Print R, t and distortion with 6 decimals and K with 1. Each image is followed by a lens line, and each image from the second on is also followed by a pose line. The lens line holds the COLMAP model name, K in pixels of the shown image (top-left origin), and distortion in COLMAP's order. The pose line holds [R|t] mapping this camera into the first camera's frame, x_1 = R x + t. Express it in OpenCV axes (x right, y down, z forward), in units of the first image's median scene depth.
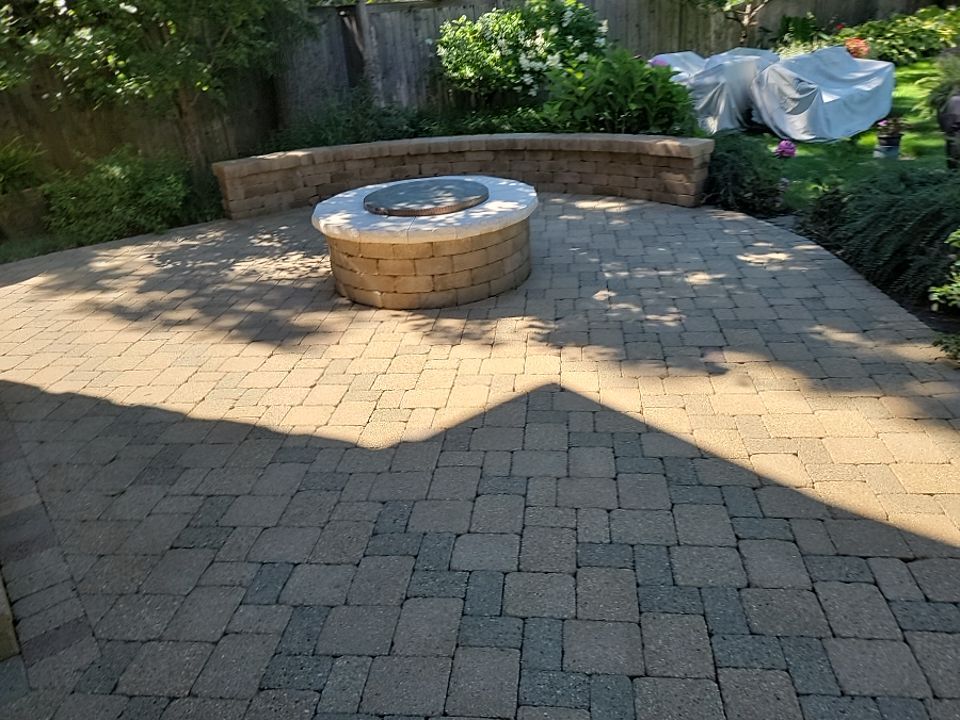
lens RADIAL K [[713.8, 0, 480.0], [0, 713.8, 360.0], [0, 0, 1]] dist [0.084759, -0.074095]
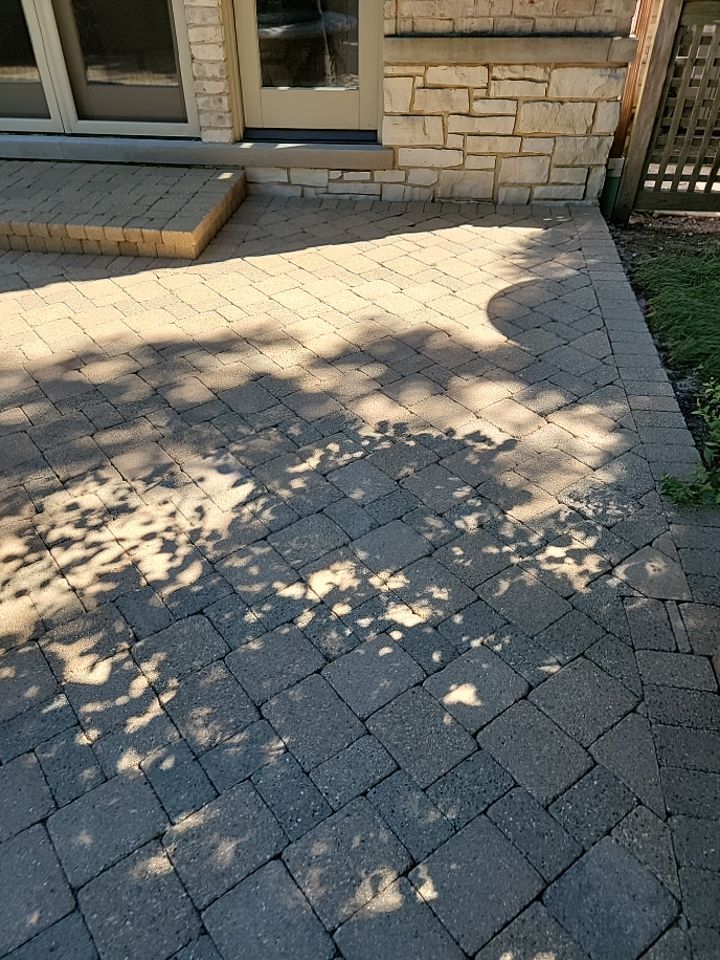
lens RADIAL K [[713.8, 0, 360.0], [0, 713.8, 480.0], [0, 0, 1]] dist [0.084759, -0.074095]
pose [[-0.734536, 0.485892, -0.473673, -0.183423], [-0.225257, 0.483864, 0.845657, -0.559282], [0.640091, 0.727863, -0.245965, 1.202016]]
